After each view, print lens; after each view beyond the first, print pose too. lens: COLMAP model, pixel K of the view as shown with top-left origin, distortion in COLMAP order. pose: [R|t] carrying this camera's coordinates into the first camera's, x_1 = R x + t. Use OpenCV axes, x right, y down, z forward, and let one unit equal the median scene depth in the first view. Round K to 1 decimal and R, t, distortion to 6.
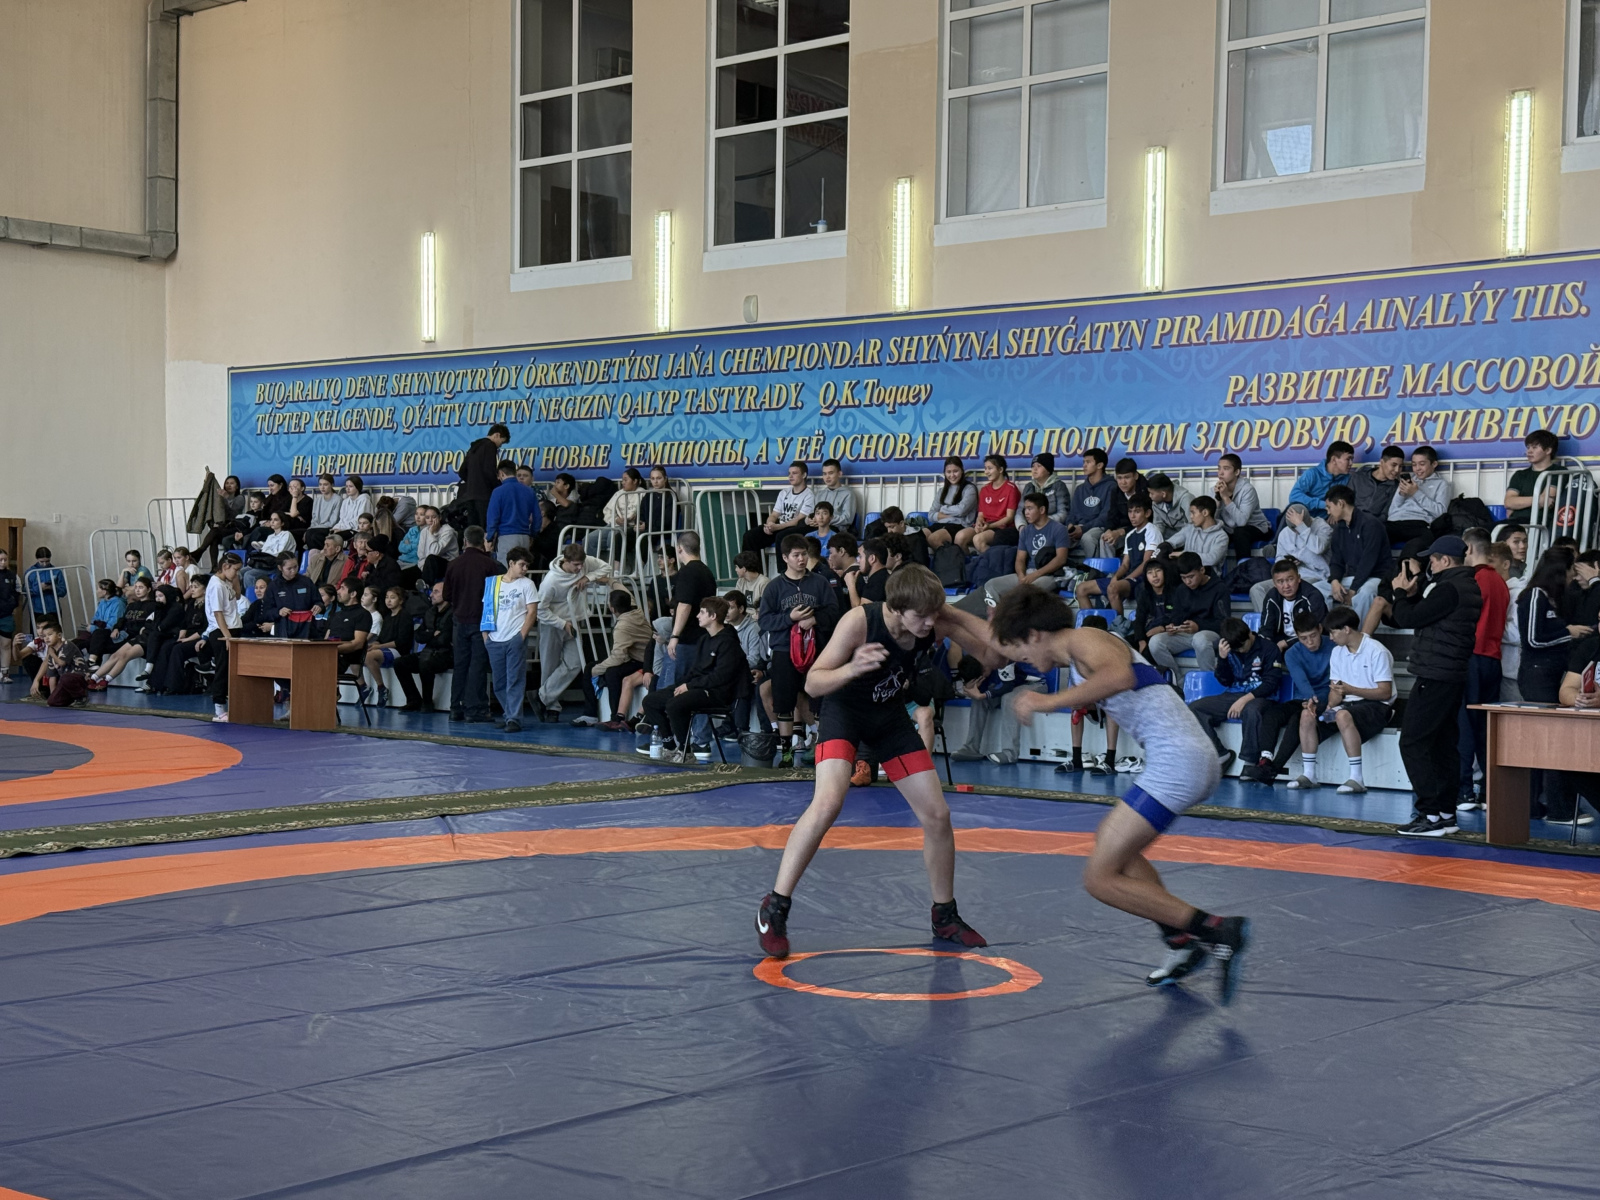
lens RADIAL K [[2319.8, 0, 800.0], [0, 2319.8, 600.0], [0, 0, 1]] dist [0.170536, -0.207399]
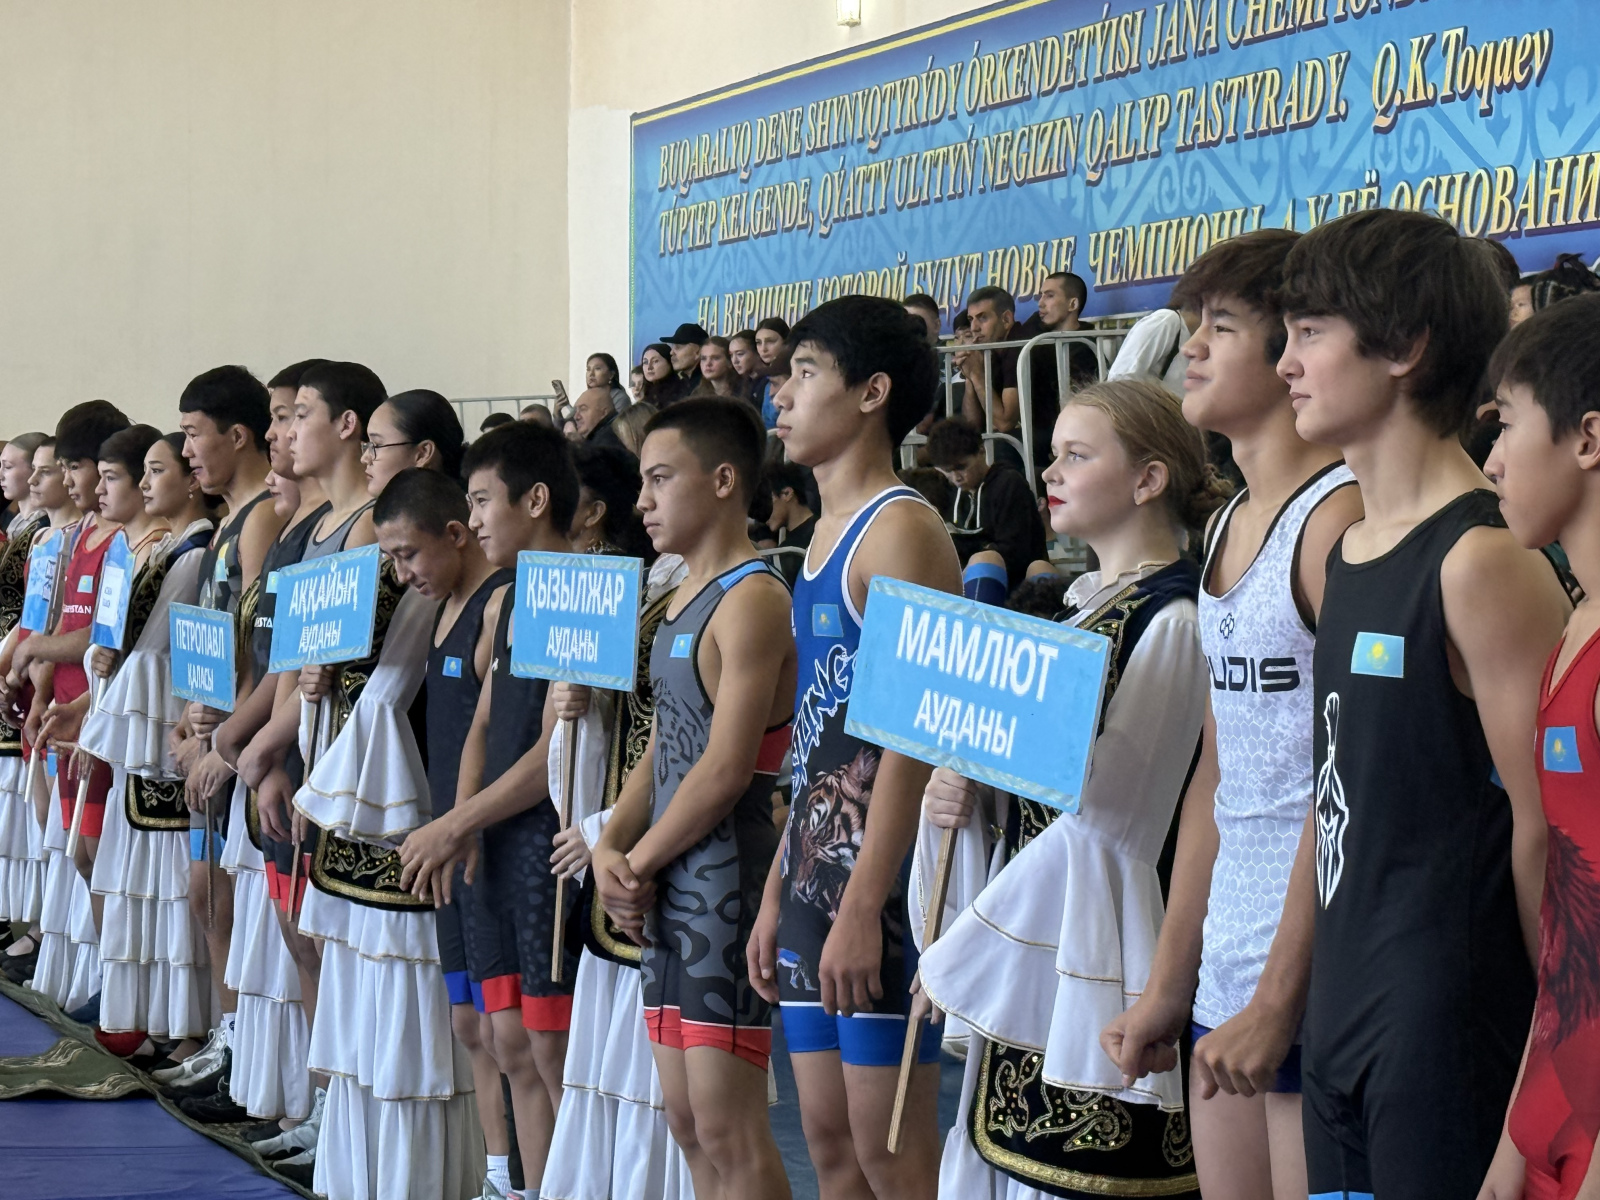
lens RADIAL K [[4501.9, 0, 800.0], [0, 4501.9, 600.0], [0, 0, 1]] dist [0.107146, 0.646836]
pose [[0.868874, 0.002551, -0.495027, 0.286411], [-0.005402, 0.999976, -0.004329, 0.001640], [0.495005, 0.006436, 0.868867, 0.291732]]
